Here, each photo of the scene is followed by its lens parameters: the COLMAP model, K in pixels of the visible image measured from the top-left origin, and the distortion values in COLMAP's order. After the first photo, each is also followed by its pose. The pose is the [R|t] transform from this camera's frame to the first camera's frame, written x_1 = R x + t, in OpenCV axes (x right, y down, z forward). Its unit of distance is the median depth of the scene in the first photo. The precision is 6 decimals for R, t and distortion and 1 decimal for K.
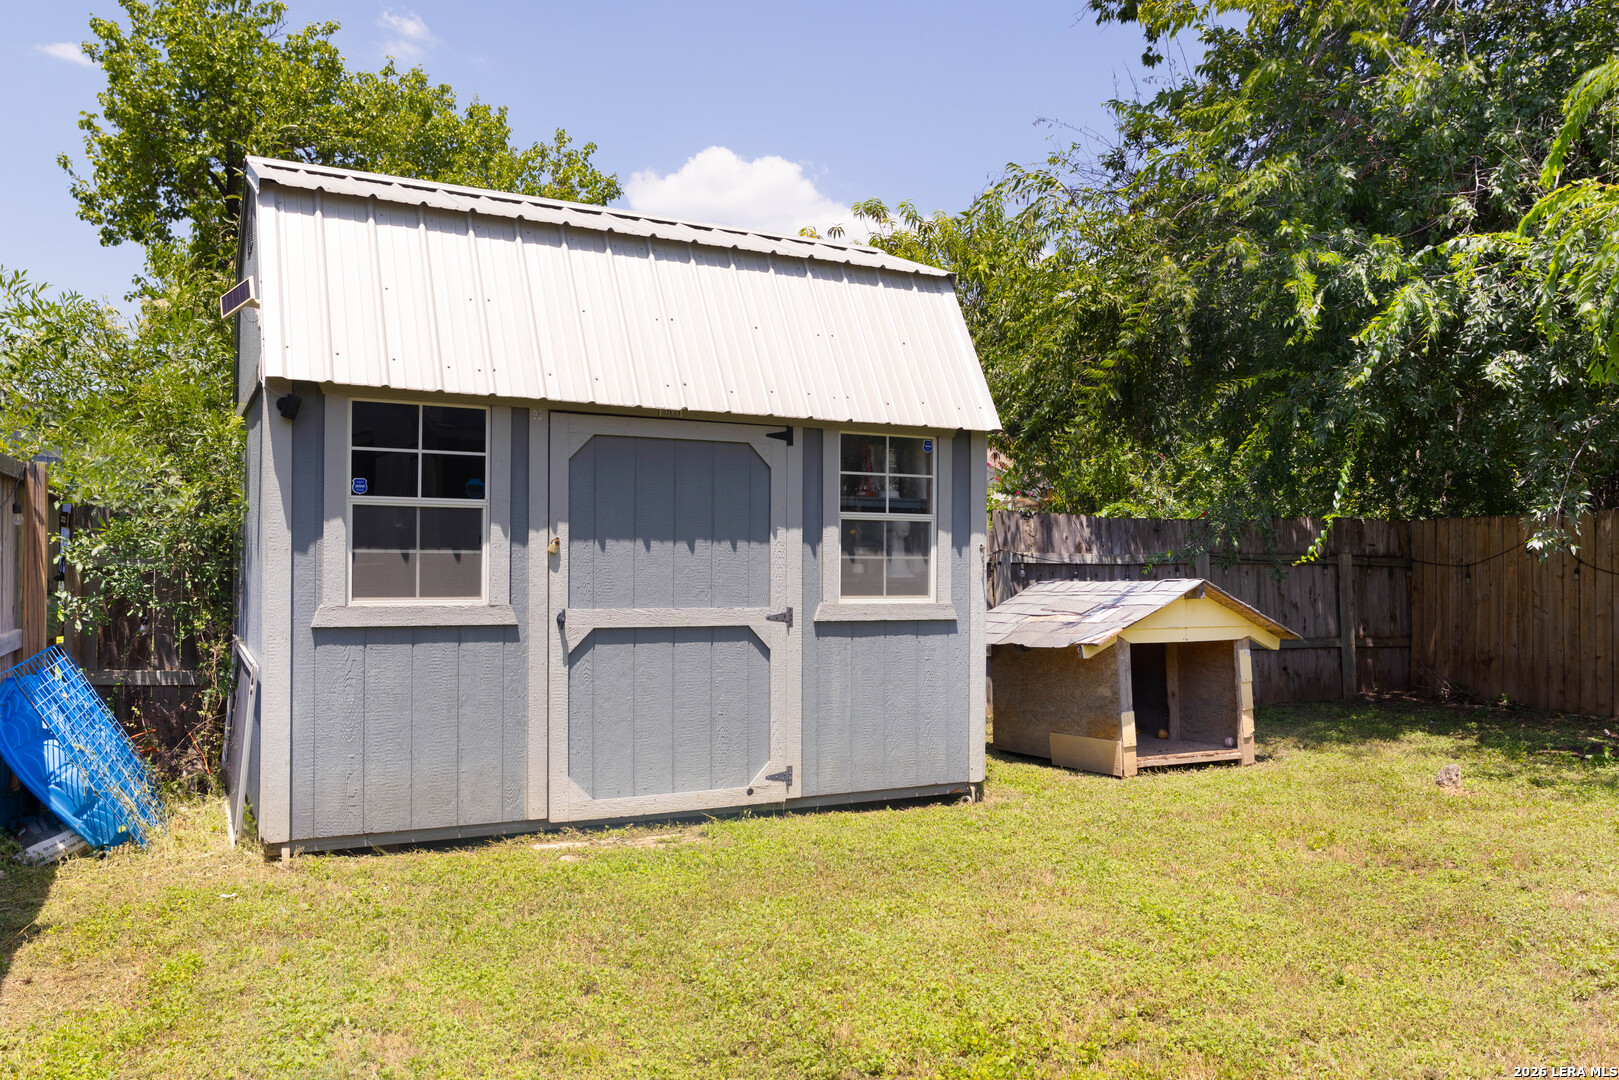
lens RADIAL K [[1229.0, 0, 812.8], [0, 1229.0, 553.0], [0, 0, 1]] dist [0.002067, 0.000453]
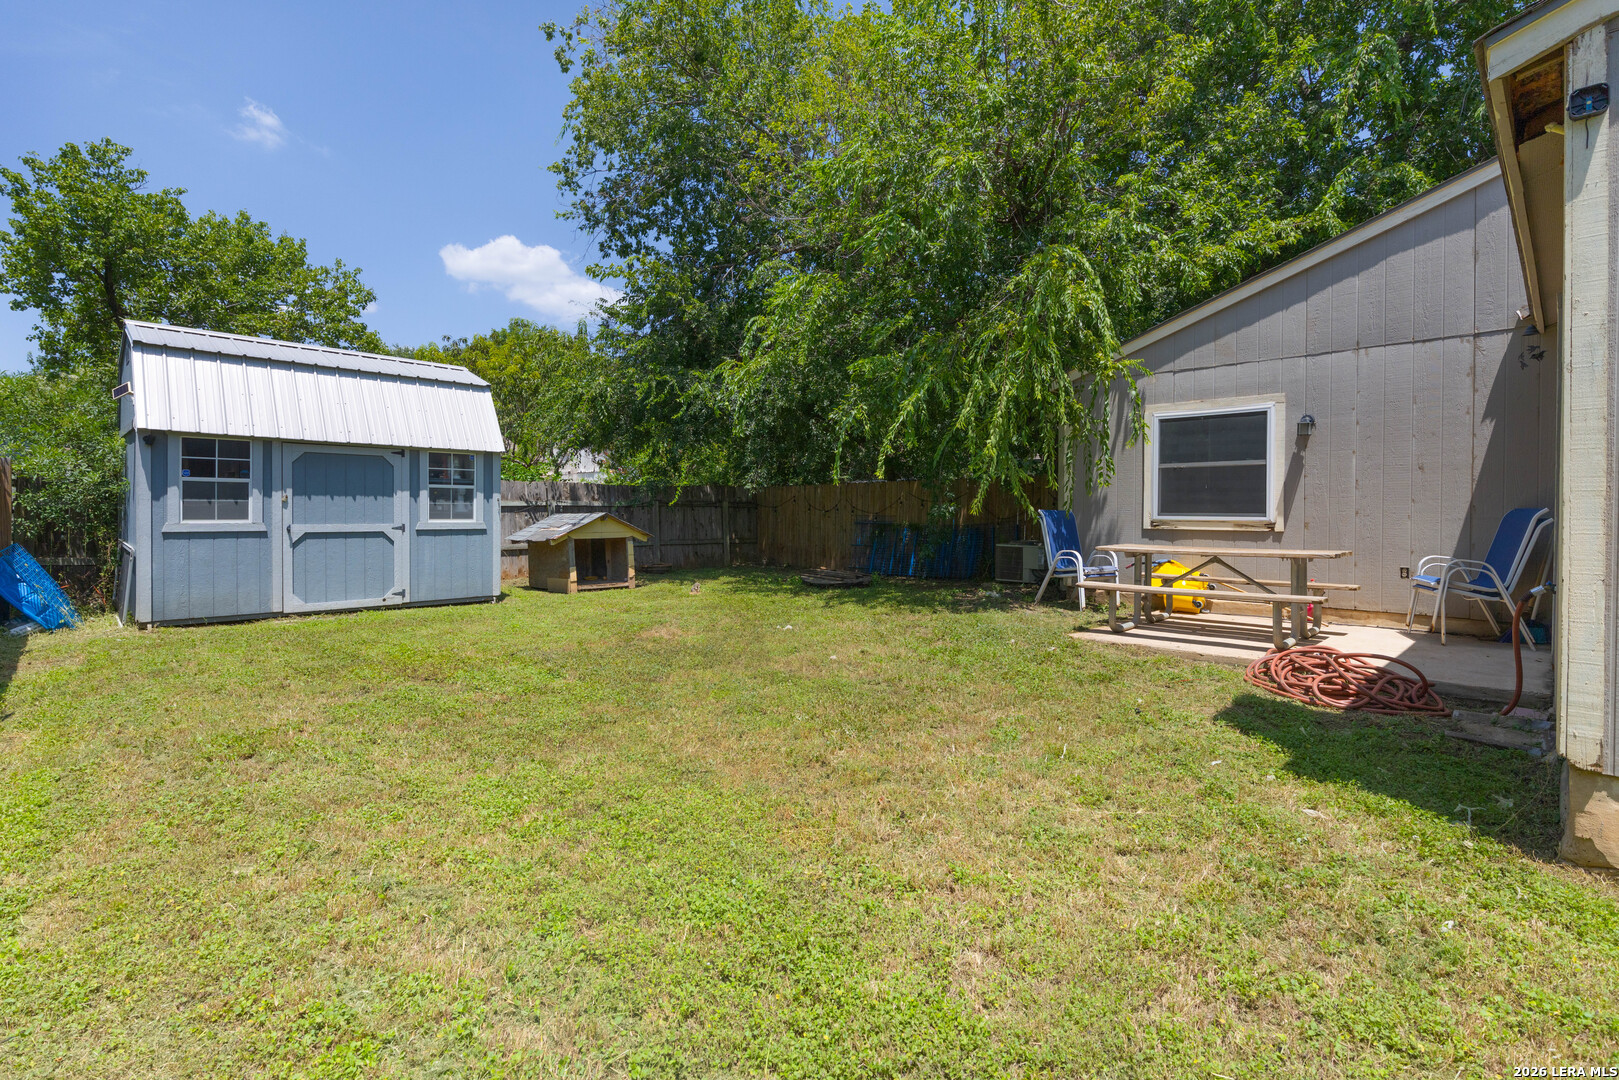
lens RADIAL K [[736.9, 0, 802.3], [0, 736.9, 512.2], [0, 0, 1]] dist [-0.004822, 0.001251]
pose [[0.949292, -0.000048, 0.314395, 0.270714], [-0.005515, 0.999844, 0.016806, -0.007544], [-0.314347, -0.017687, 0.949143, -0.621665]]
